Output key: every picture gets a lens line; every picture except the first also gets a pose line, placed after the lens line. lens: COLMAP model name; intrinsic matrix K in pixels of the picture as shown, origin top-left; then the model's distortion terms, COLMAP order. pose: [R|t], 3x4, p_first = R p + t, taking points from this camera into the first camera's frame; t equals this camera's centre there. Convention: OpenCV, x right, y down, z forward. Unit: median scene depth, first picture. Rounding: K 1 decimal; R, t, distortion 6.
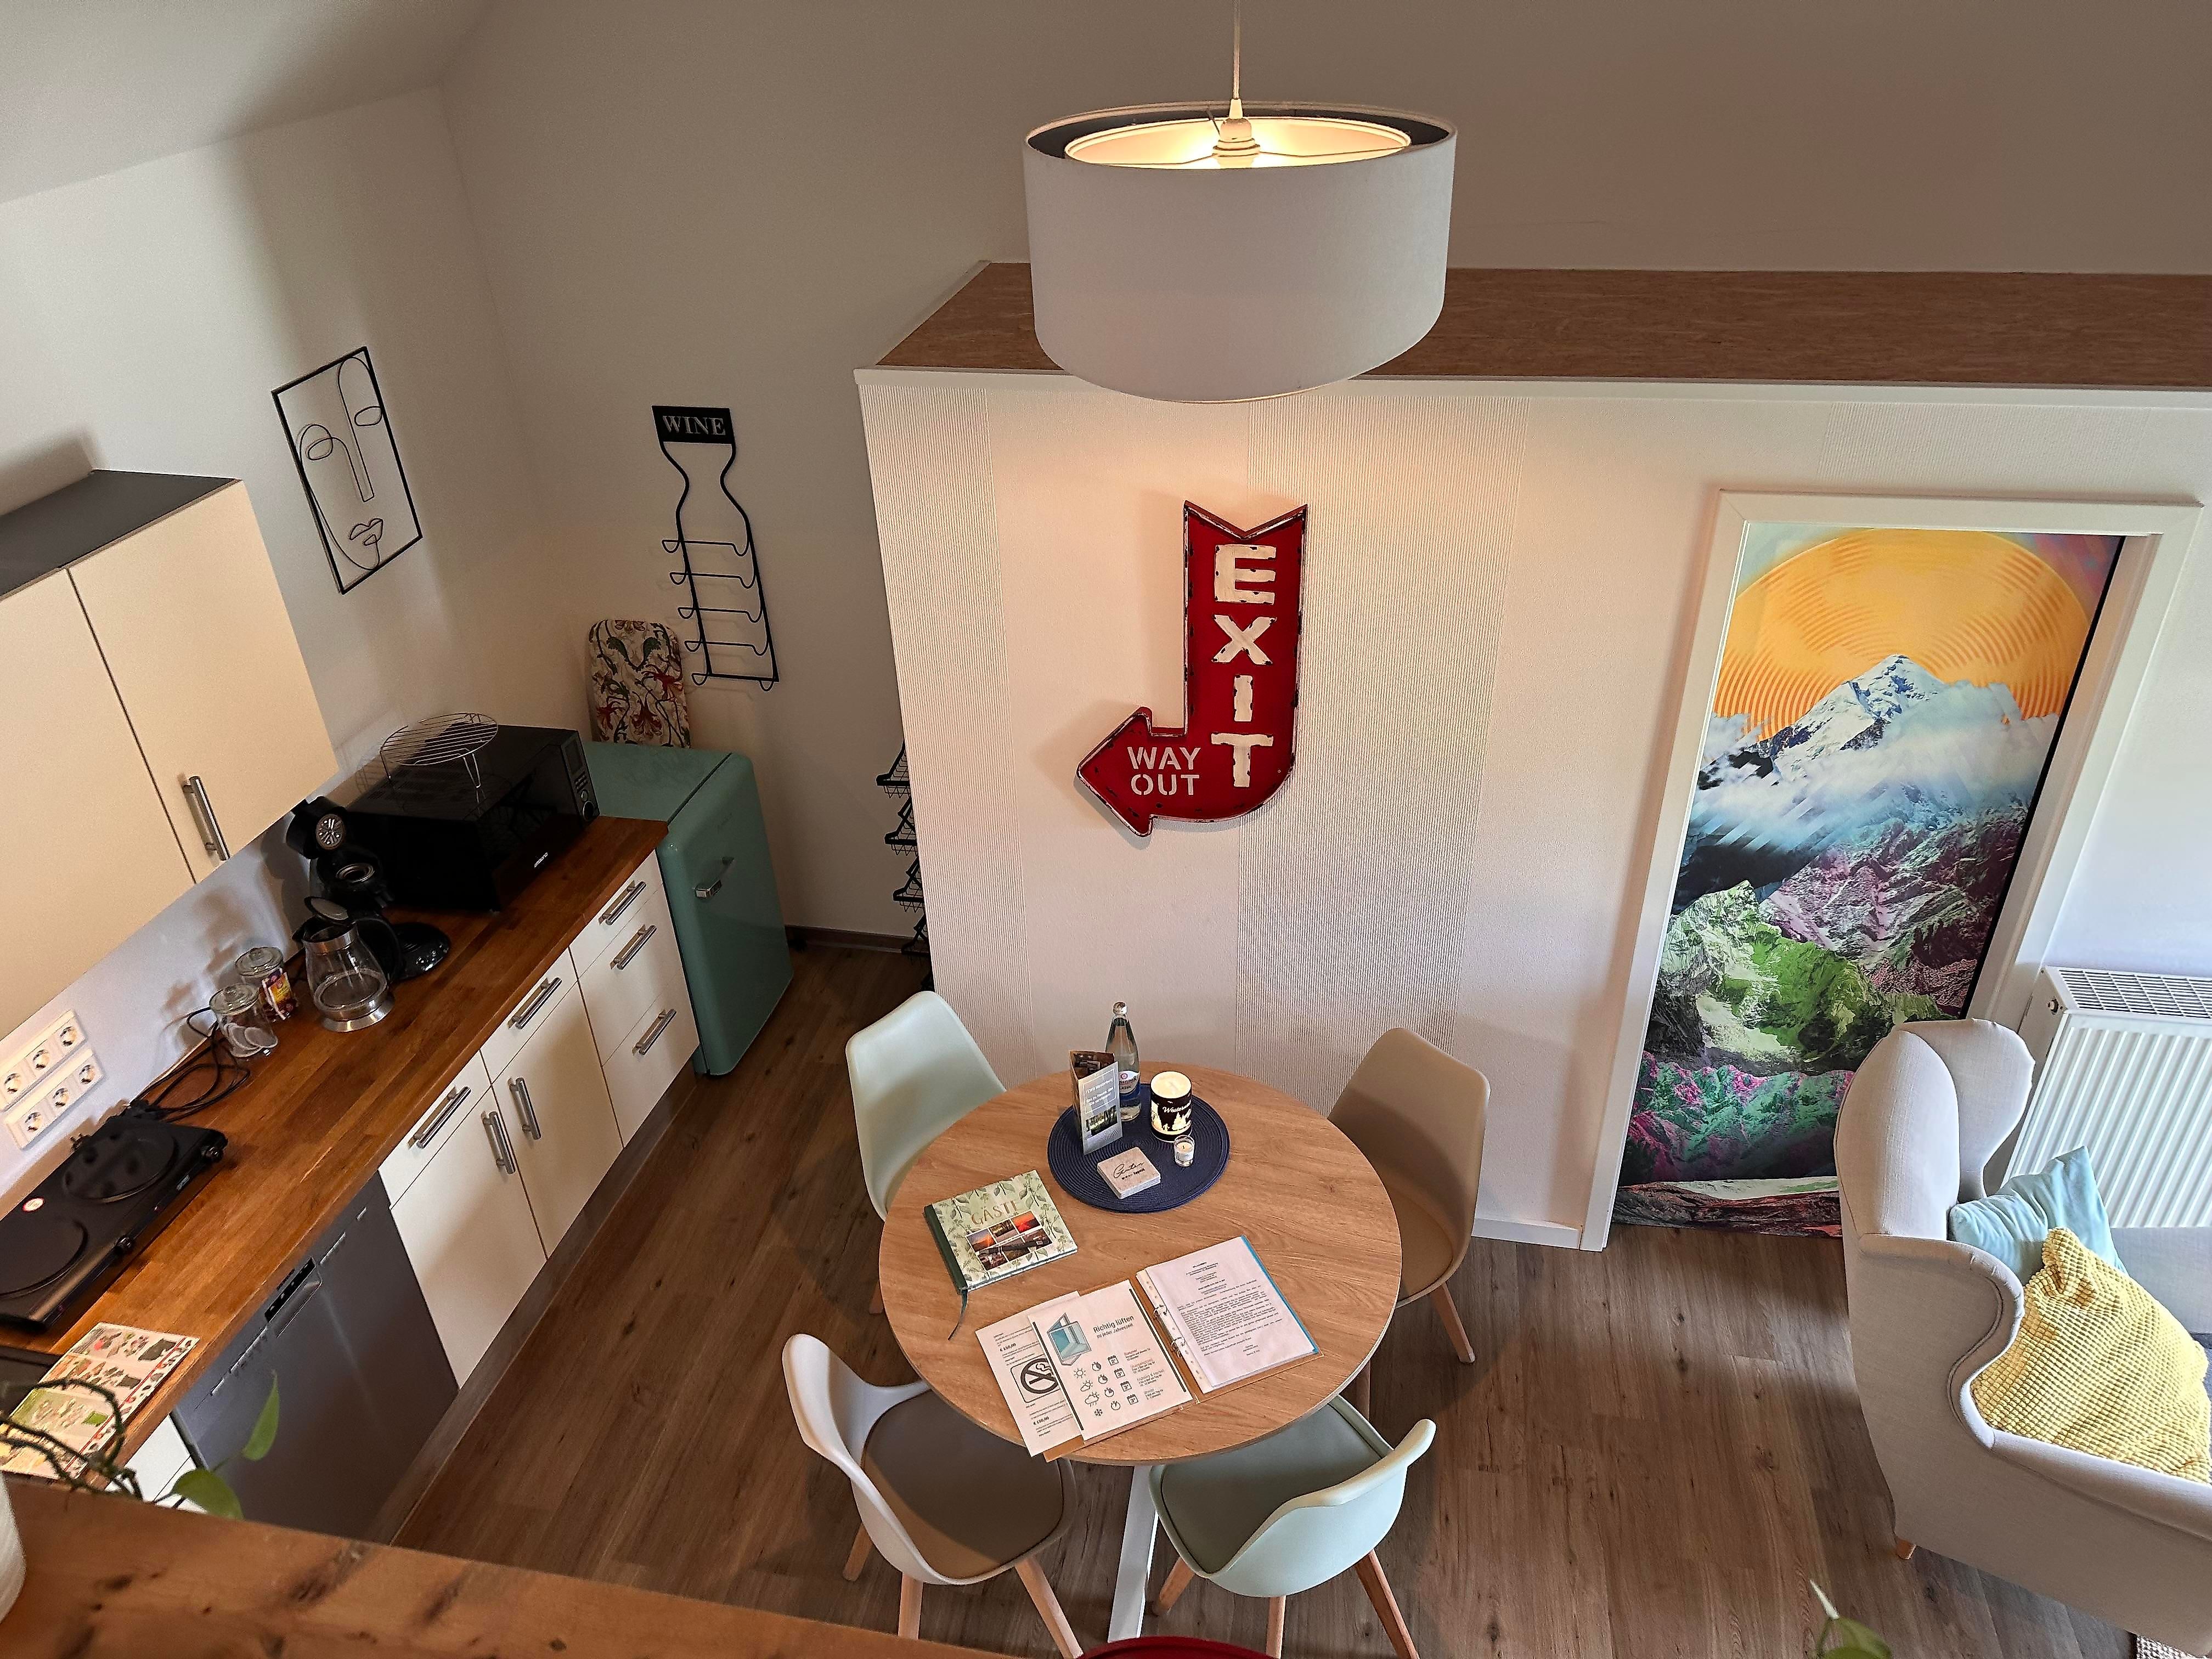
lens RADIAL K [[1554.7, 0, 1107.9], [0, 1554.7, 843.5], [0, 0, 1]] dist [0.054603, -0.069660]
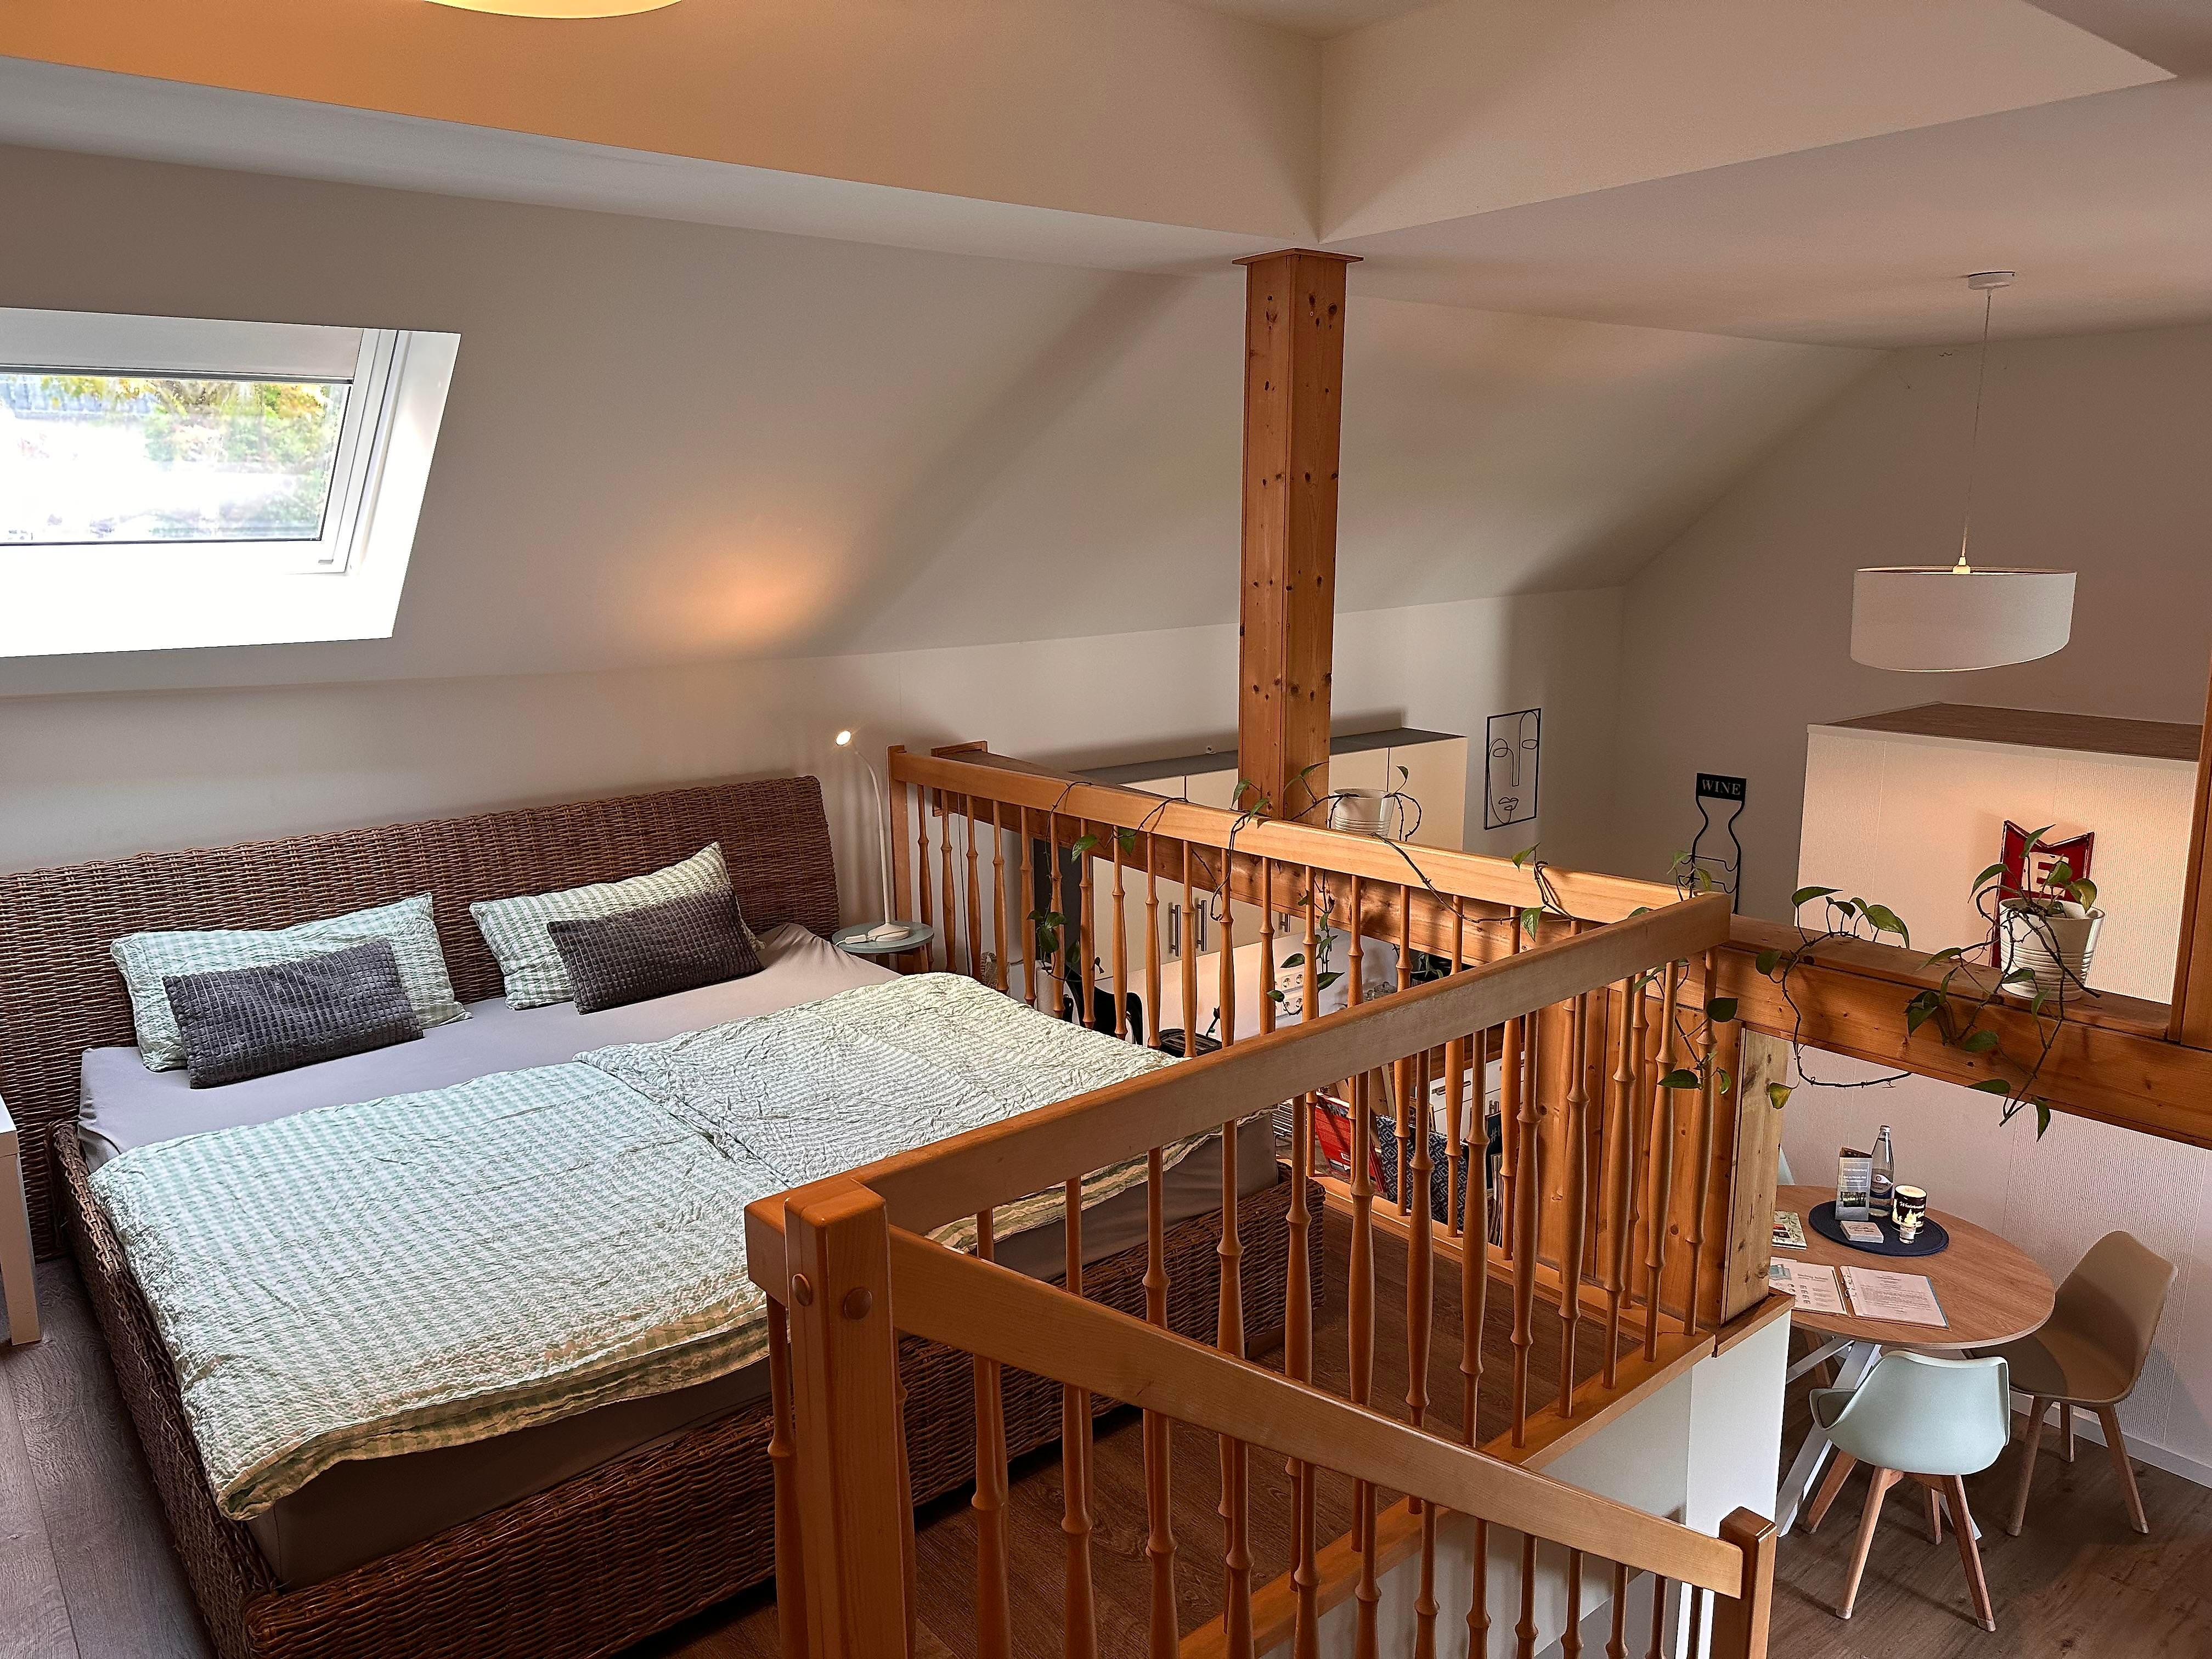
lens RADIAL K [[1554.7, 0, 1088.6], [0, 1554.7, 846.1], [0, 0, 1]] dist [0.054603, -0.069660]
pose [[0.759618, 0.159603, -0.630482, 0.320098], [-0.359497, 0.910900, -0.202540, 0.420443], [0.541980, 0.380509, 0.749313, -0.625662]]
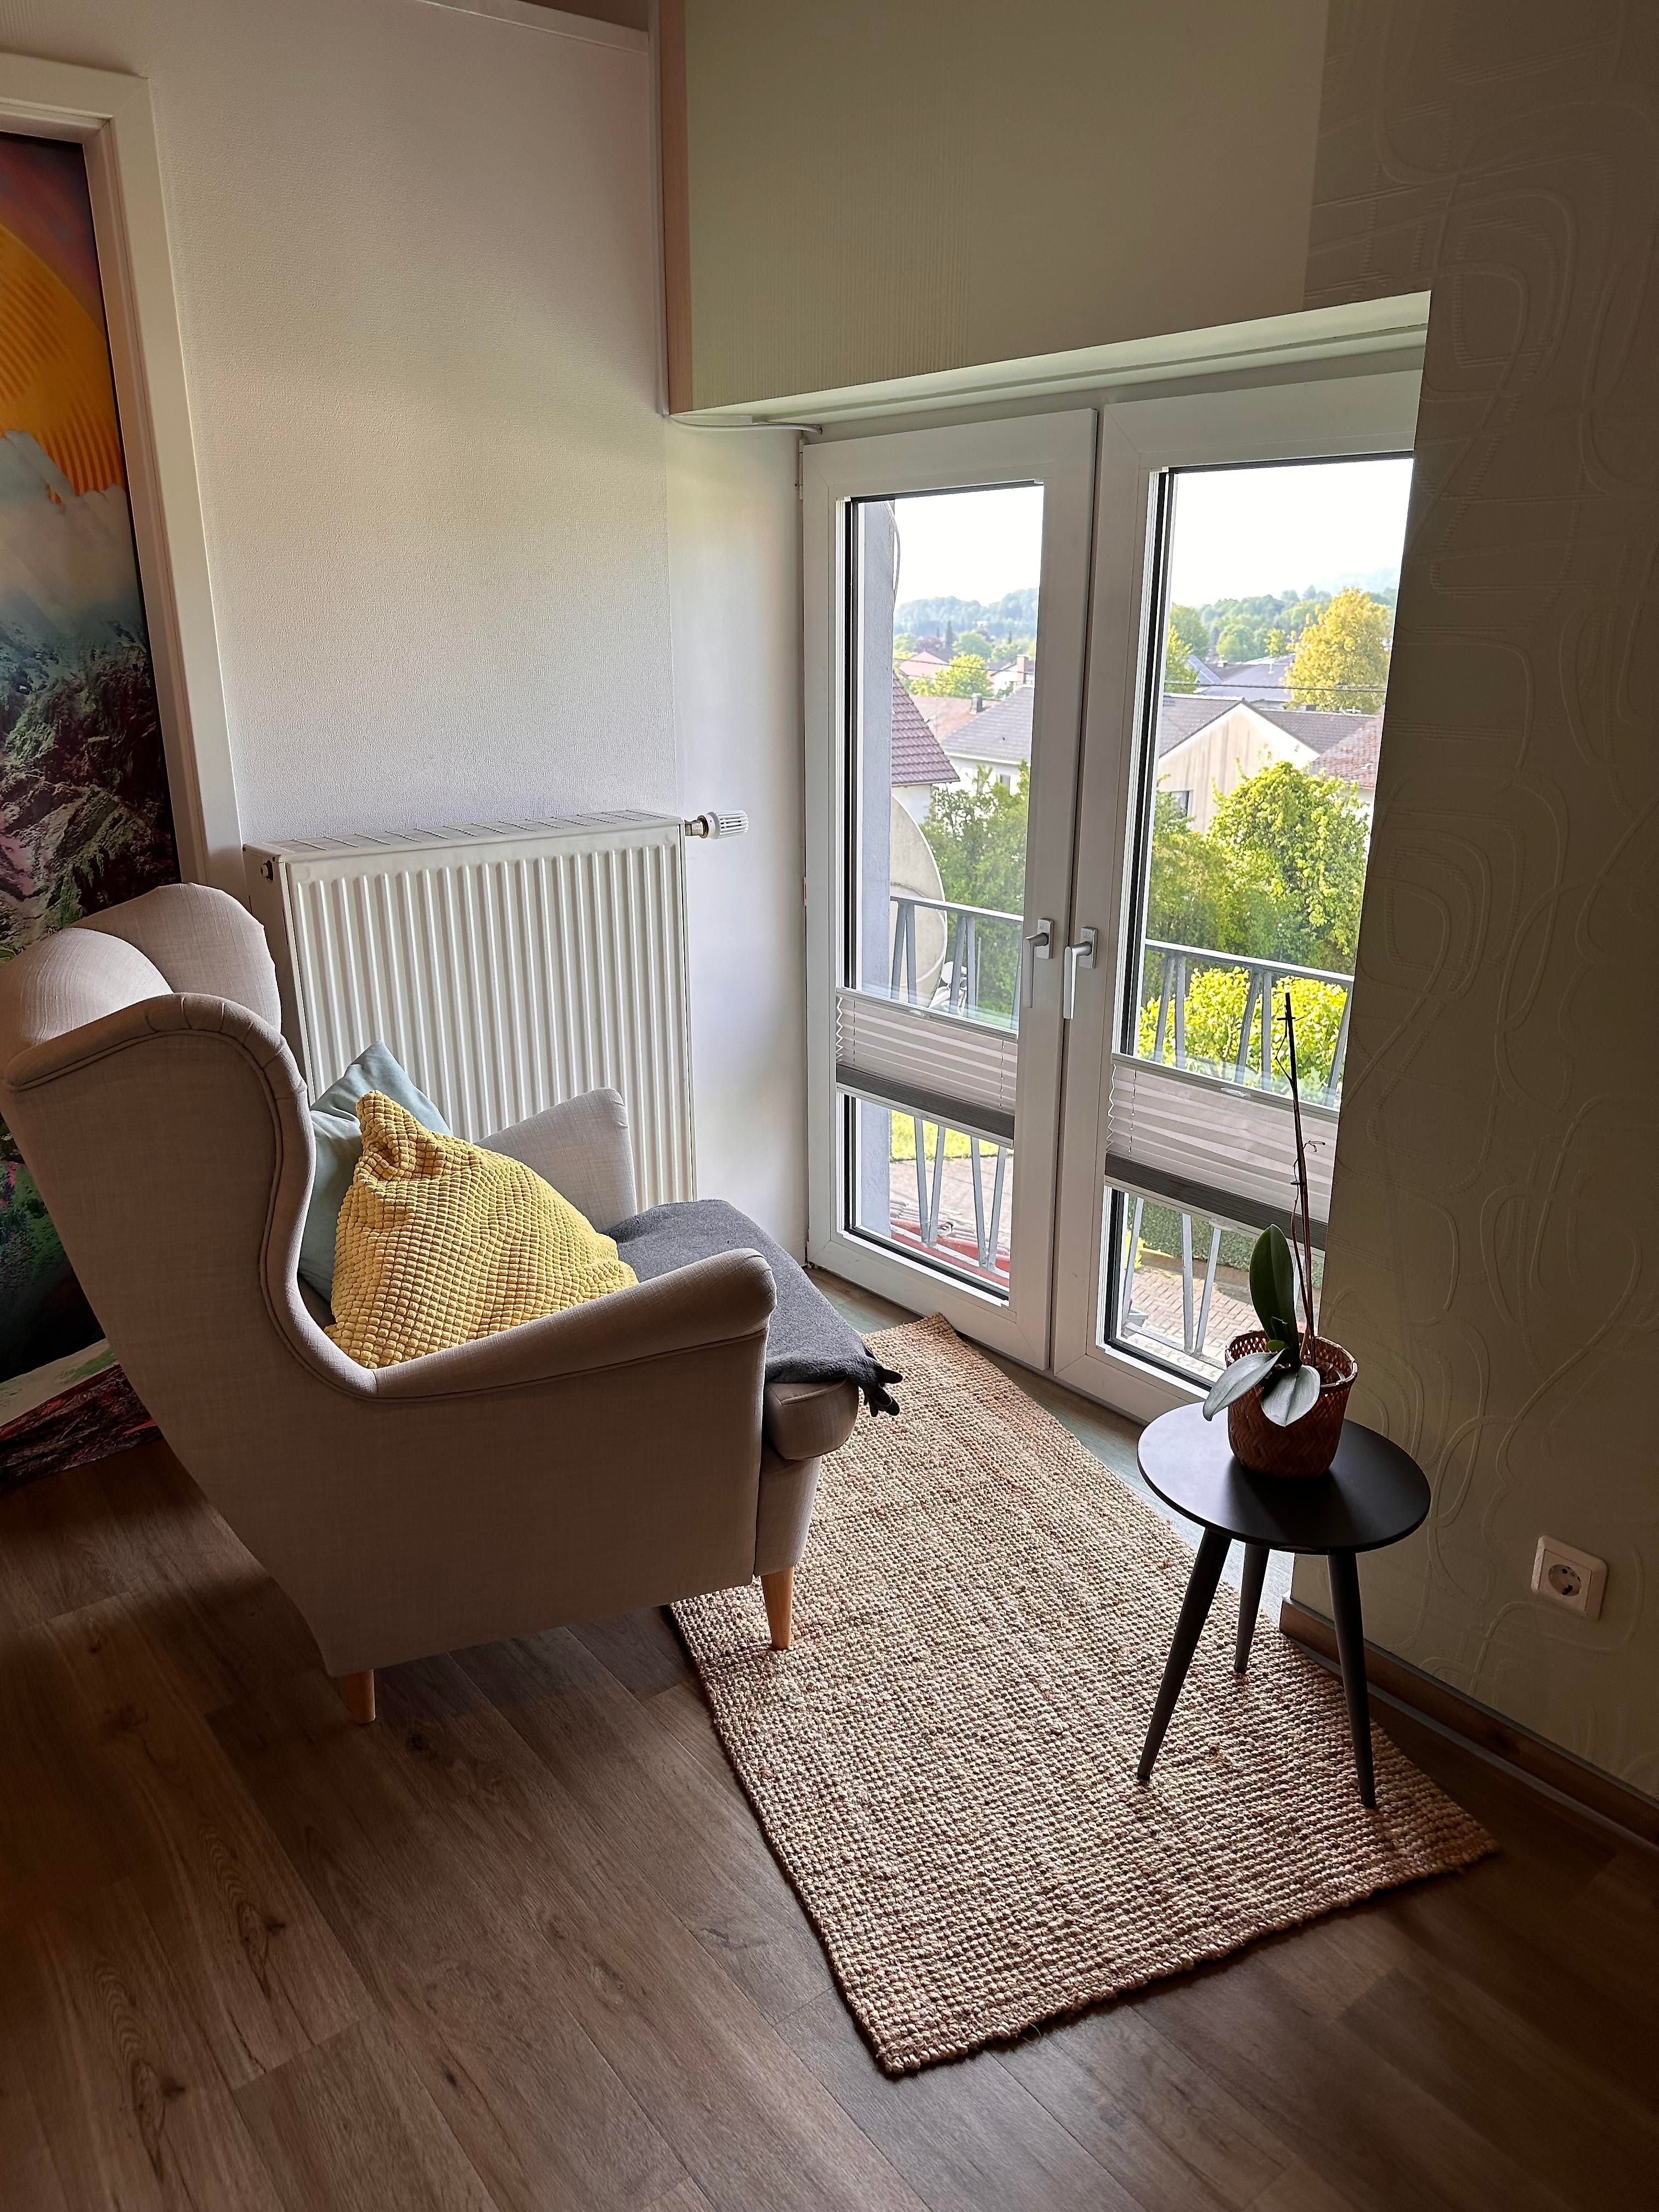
lens RADIAL K [[1554.7, 0, 824.2], [0, 1554.7, 1106.0], [0, 0, 1]] dist [0.054603, -0.069660]
pose [[0.656059, -0.207877, 0.725517, 0.219219], [0.386168, 0.918406, -0.086054, 0.338790], [-0.648430, 0.336628, 0.682803, 0.369139]]
